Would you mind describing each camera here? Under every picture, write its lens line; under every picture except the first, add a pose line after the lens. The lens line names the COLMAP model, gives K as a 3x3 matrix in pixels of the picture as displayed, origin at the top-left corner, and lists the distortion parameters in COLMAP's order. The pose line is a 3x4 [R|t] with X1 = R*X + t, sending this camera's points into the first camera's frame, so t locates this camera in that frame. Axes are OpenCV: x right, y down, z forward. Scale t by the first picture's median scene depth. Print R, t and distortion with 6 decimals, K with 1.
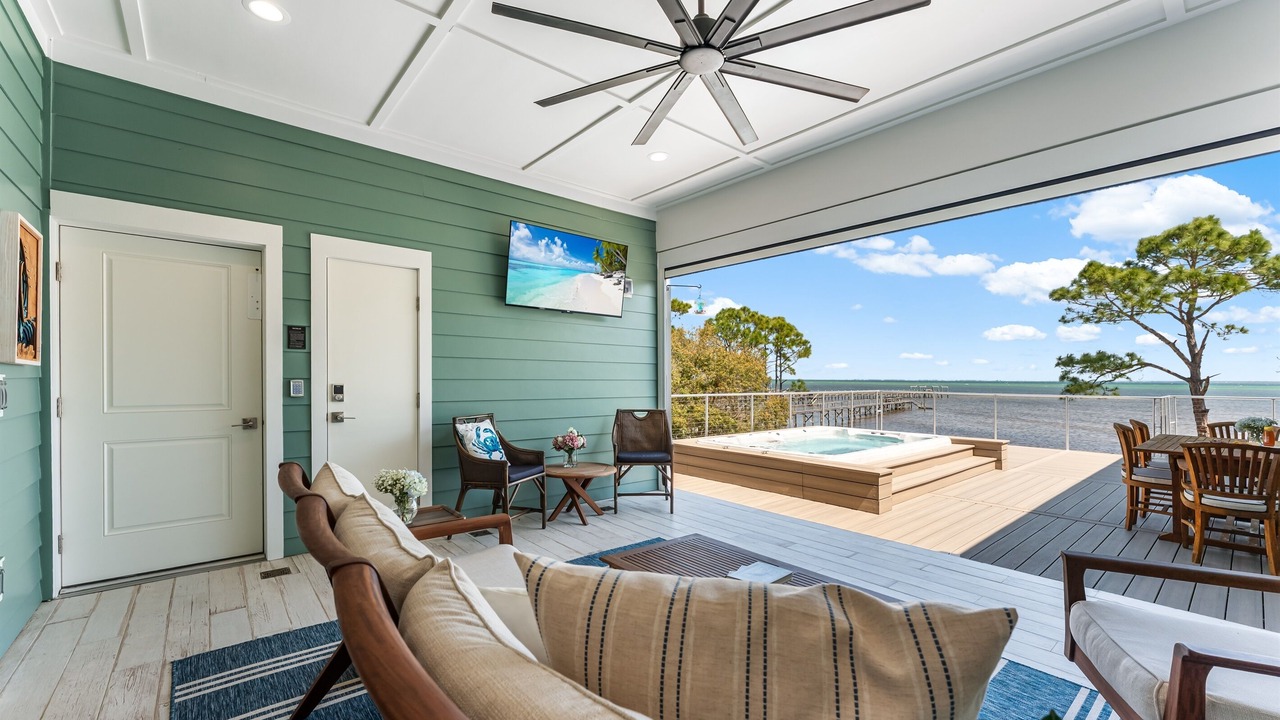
lens RADIAL K [[513.9, 0, 648.0], [0, 513.9, 374.8], [0, 0, 1]] dist [-0.001346, -0.000202]
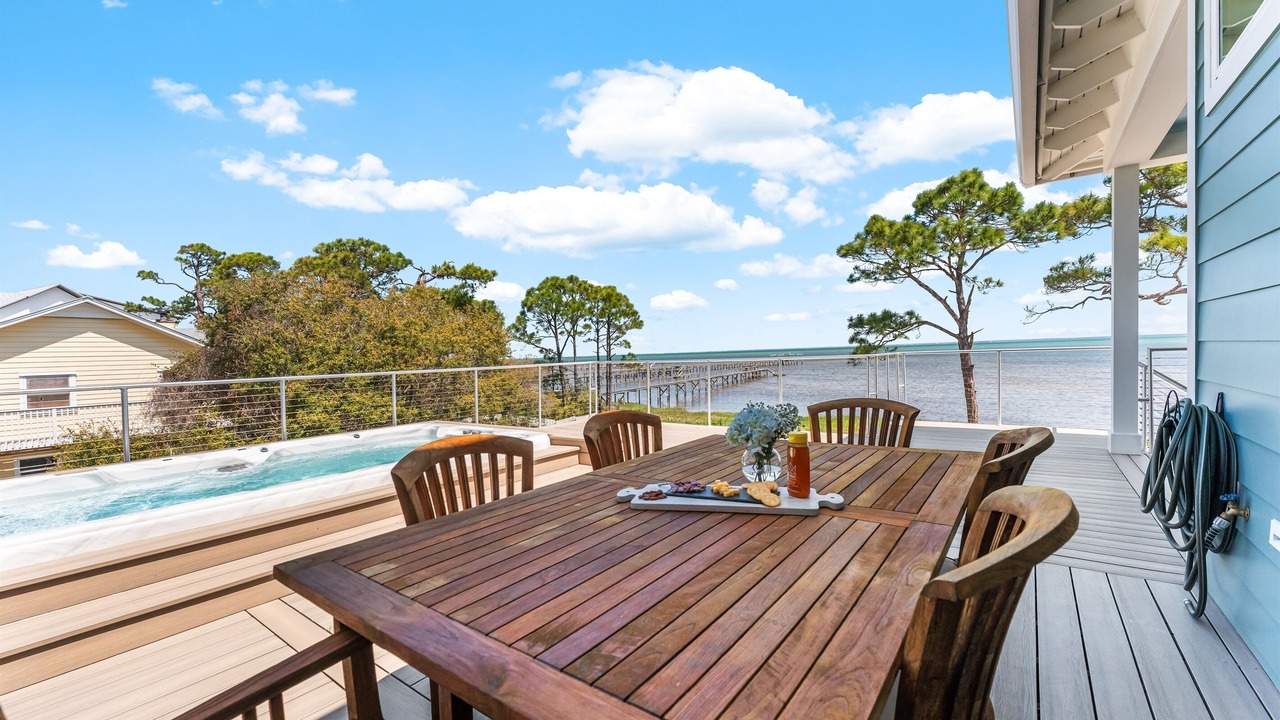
lens RADIAL K [[540.3, 0, 640.0], [0, 540.3, 360.0], [0, 0, 1]] dist [0.031631, -0.000035]
pose [[0.982796, -0.052744, 0.177003, 0.263736], [0.049658, 0.998528, 0.021827, 0.001884], [-0.177894, -0.012662, 0.983968, 0.078921]]
